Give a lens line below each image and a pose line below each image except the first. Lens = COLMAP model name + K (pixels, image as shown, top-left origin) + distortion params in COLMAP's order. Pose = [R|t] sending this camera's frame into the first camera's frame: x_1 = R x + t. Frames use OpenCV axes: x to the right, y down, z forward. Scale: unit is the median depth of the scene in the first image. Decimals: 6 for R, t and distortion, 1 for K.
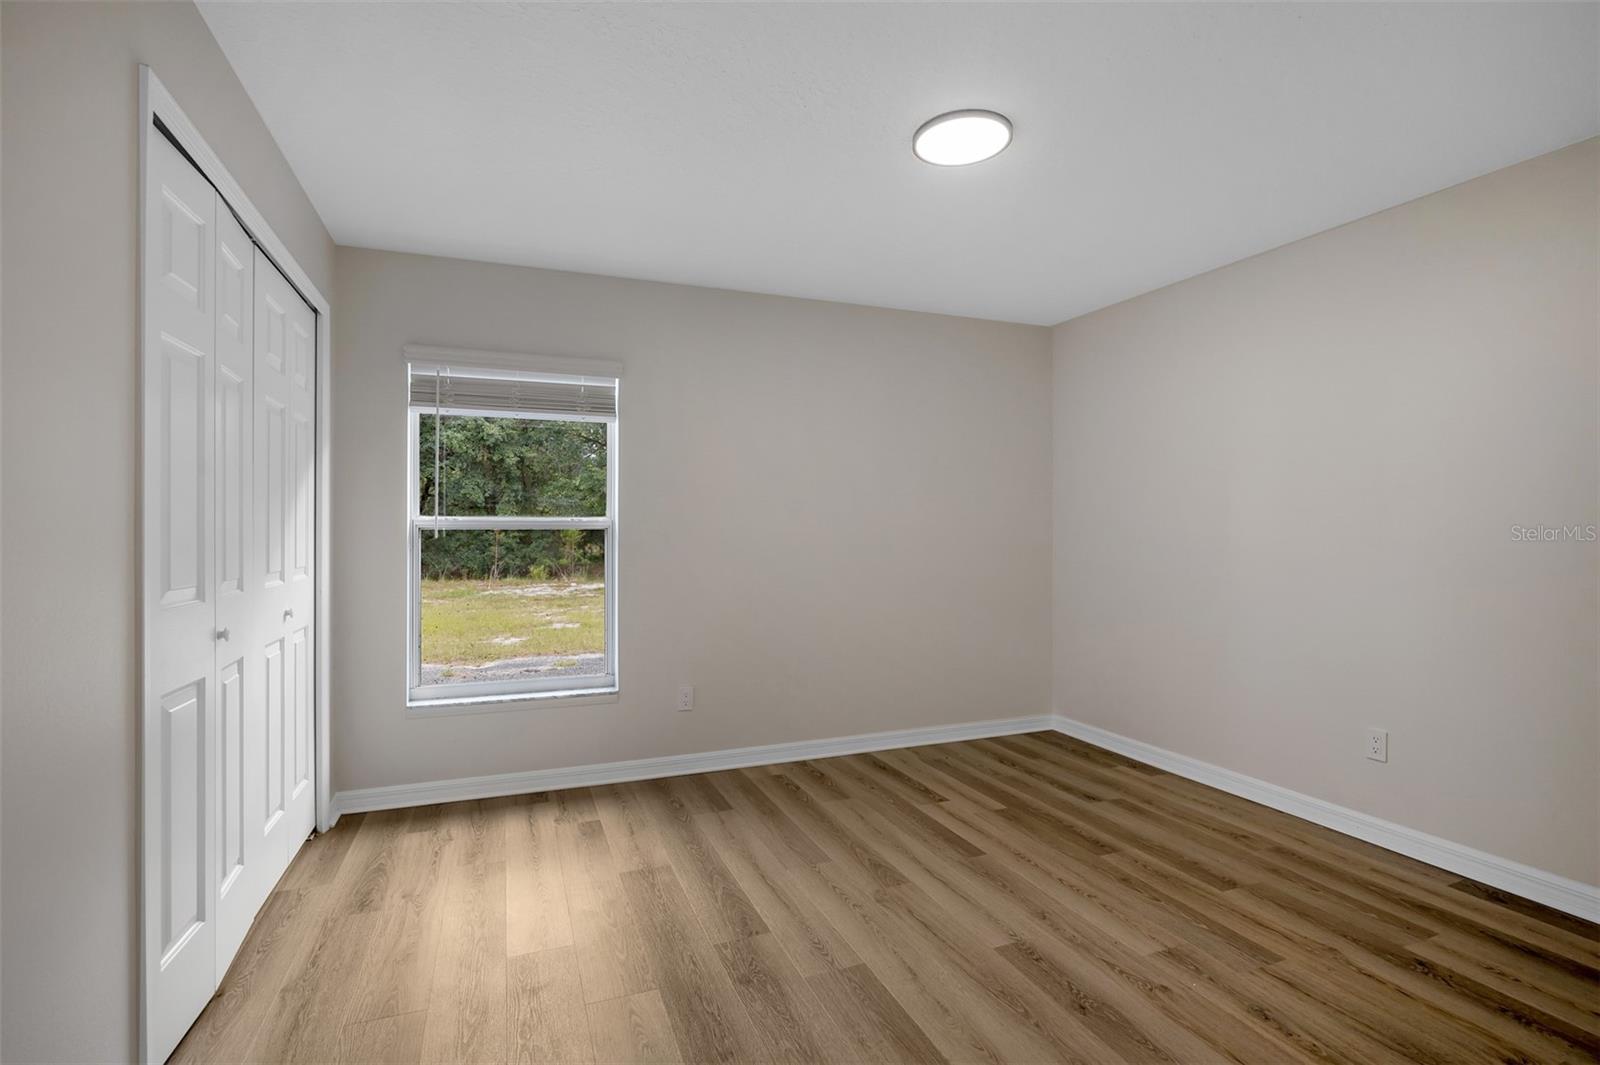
lens RADIAL K [[731.1, 0, 795.5], [0, 731.1, 535.0], [0, 0, 1]] dist [-0.018723, 0.000530]
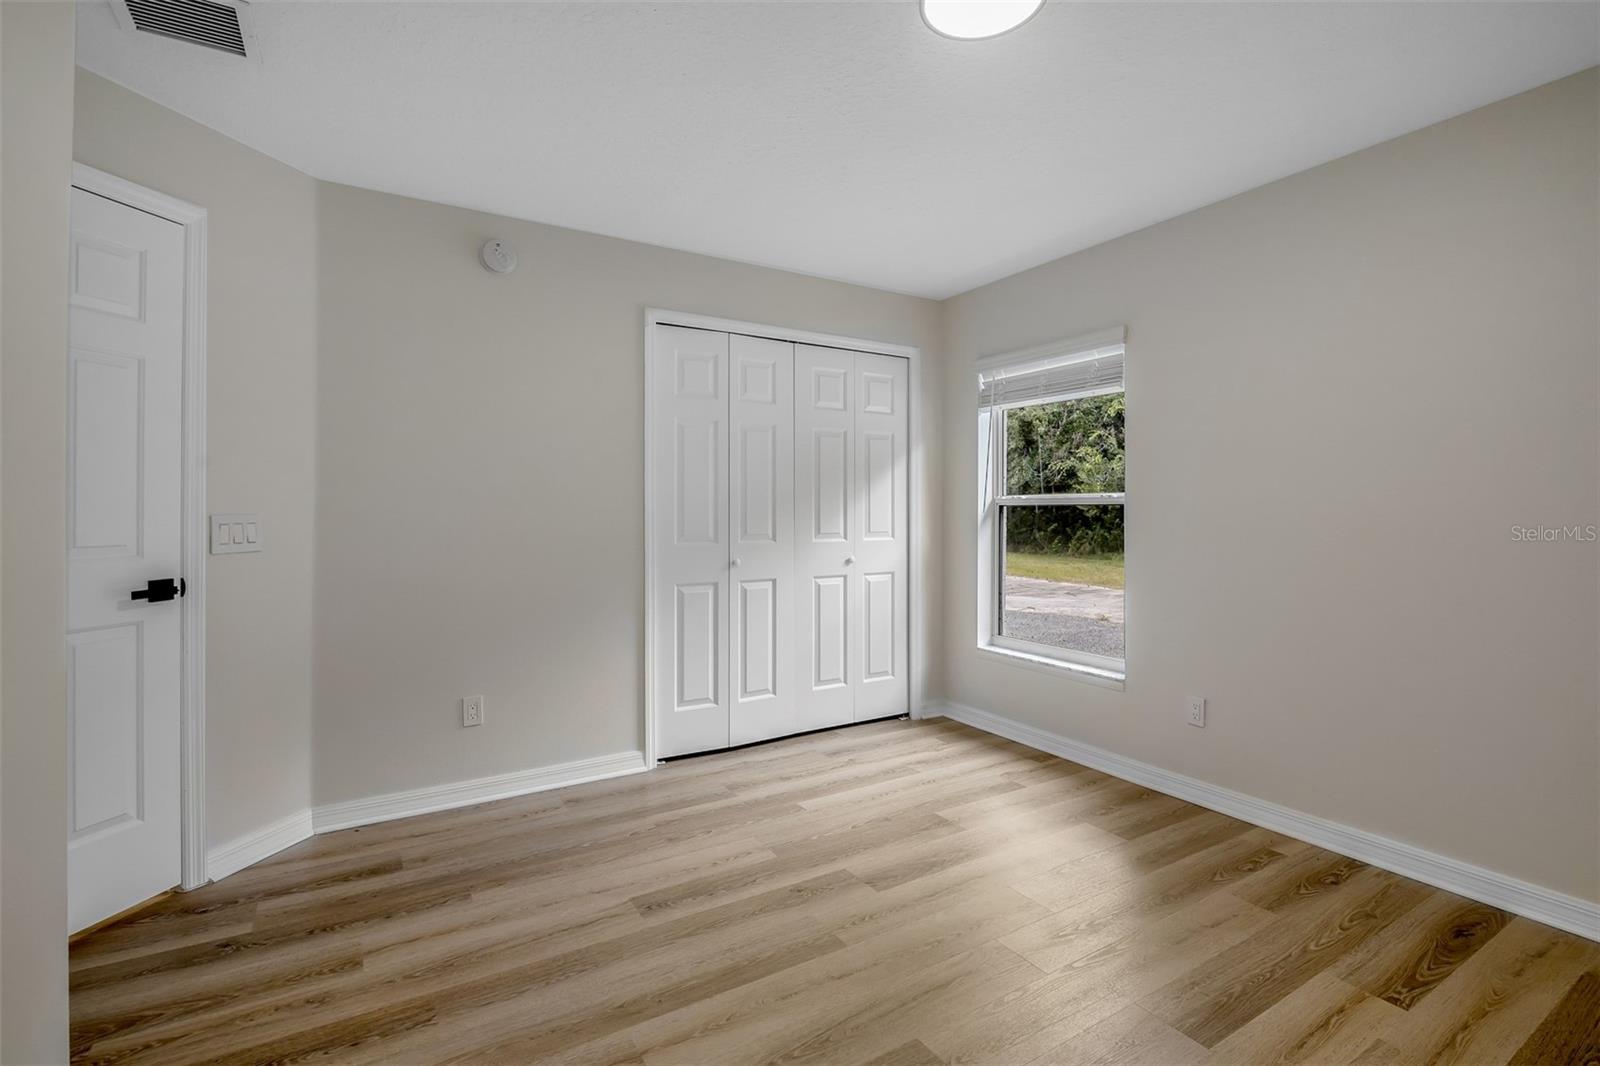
lens RADIAL K [[726.4, 0, 799.9], [0, 726.4, 510.7], [0, 0, 1]] dist [-0.017625, -0.000281]
pose [[0.184656, 0.002501, -0.982800, 0.622782], [-0.004281, 0.999989, 0.001741, -0.001304], [0.982794, 0.003886, 0.184665, 0.451471]]
